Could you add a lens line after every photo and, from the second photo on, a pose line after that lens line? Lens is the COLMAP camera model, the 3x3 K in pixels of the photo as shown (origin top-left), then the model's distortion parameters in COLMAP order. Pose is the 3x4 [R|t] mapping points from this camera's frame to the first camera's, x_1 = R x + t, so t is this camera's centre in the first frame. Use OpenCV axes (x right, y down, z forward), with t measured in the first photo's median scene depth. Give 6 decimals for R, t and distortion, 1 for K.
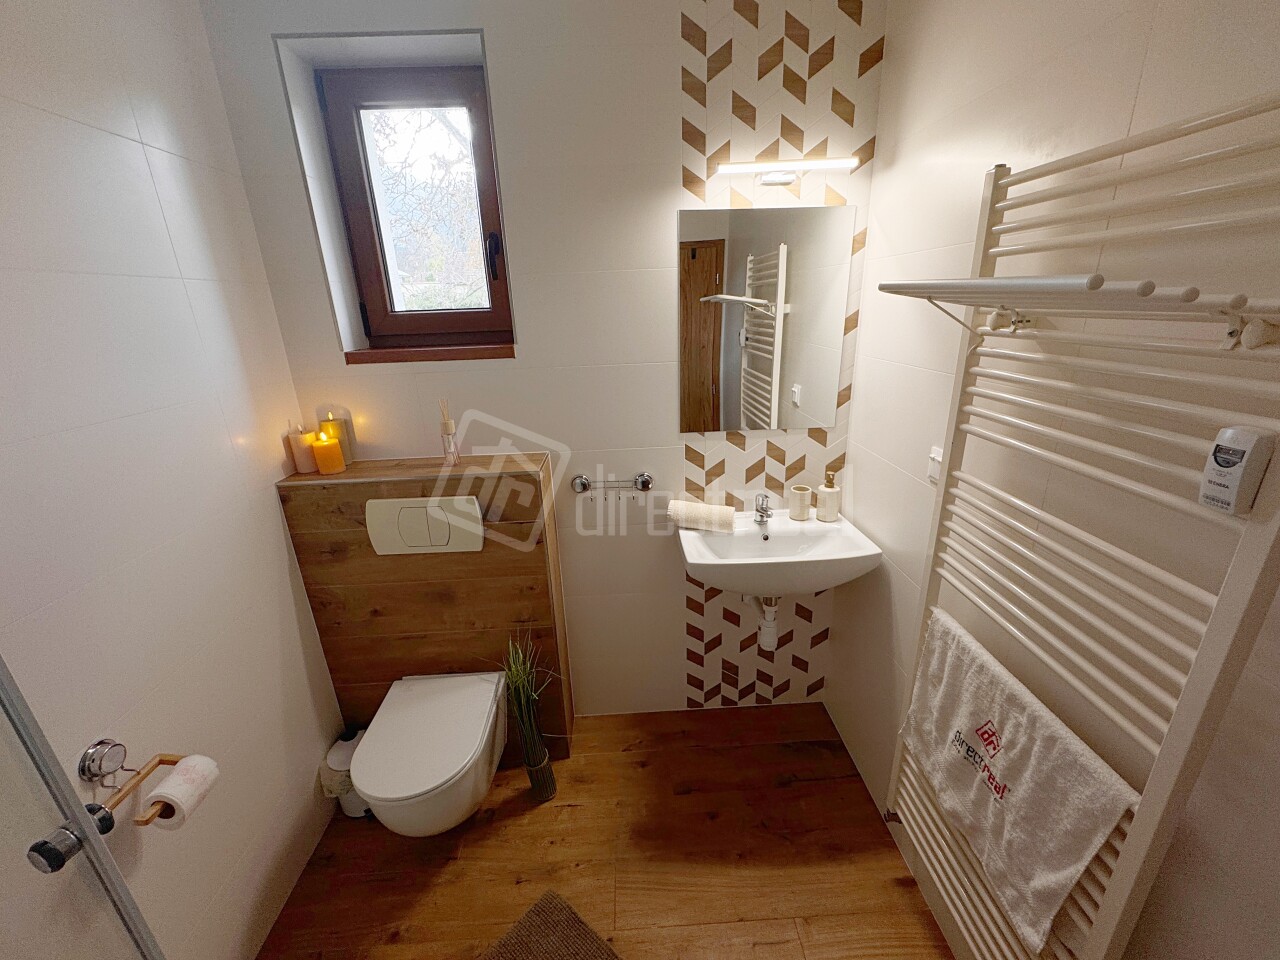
lens RADIAL K [[513.8, 0, 638.4], [0, 513.8, 480.2], [0, 0, 1]] dist [-0.003089, 0.000280]
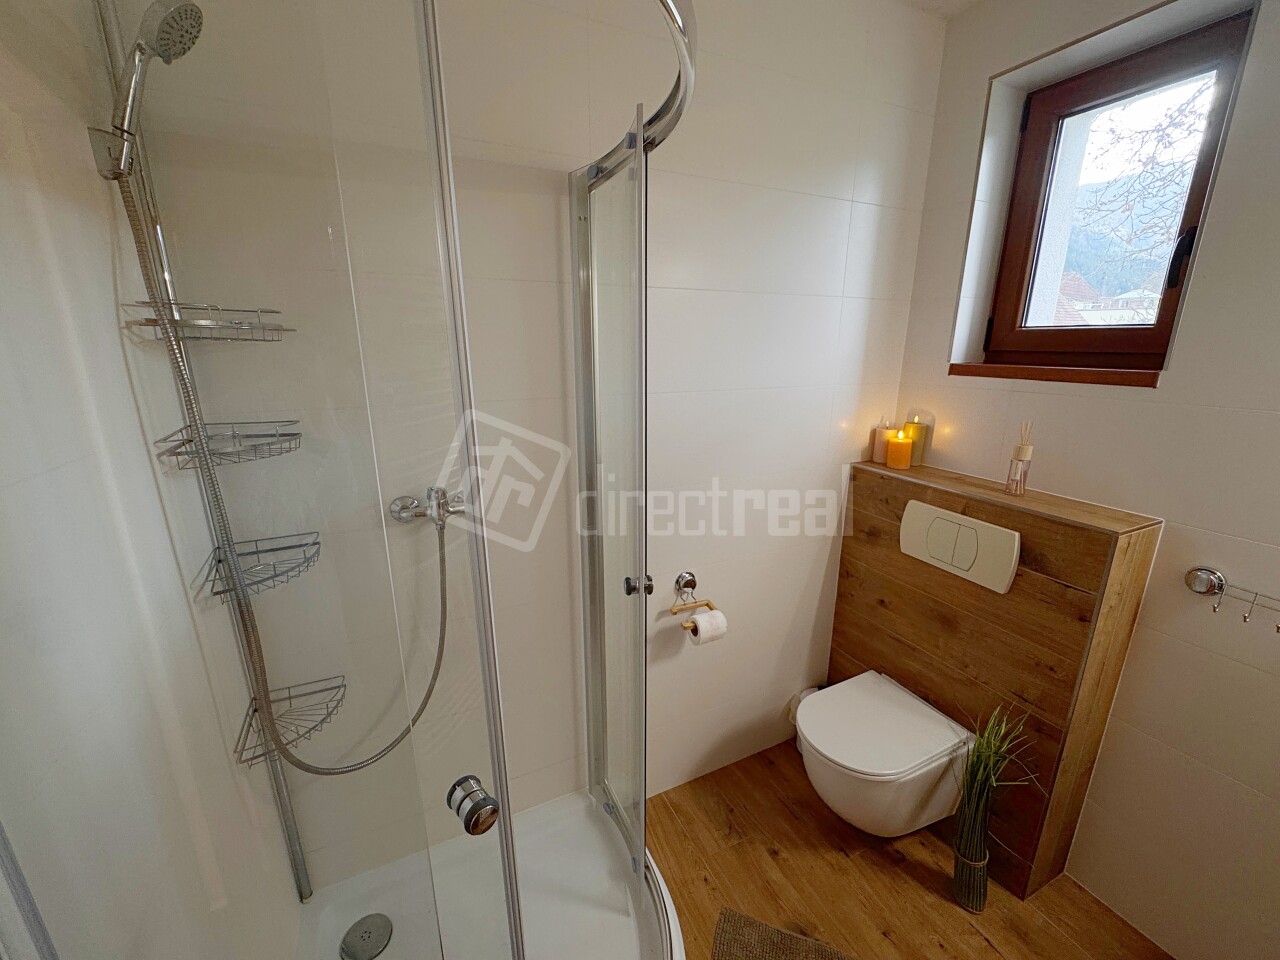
lens RADIAL K [[513.8, 0, 638.4], [0, 513.8, 480.2], [0, 0, 1]] dist [-0.003089, 0.000280]
pose [[0.393007, 0.274064, -0.877744, 0.165684], [-0.314373, 0.937079, 0.151831, 0.016994], [0.864127, 0.216268, 0.454437, 0.019731]]
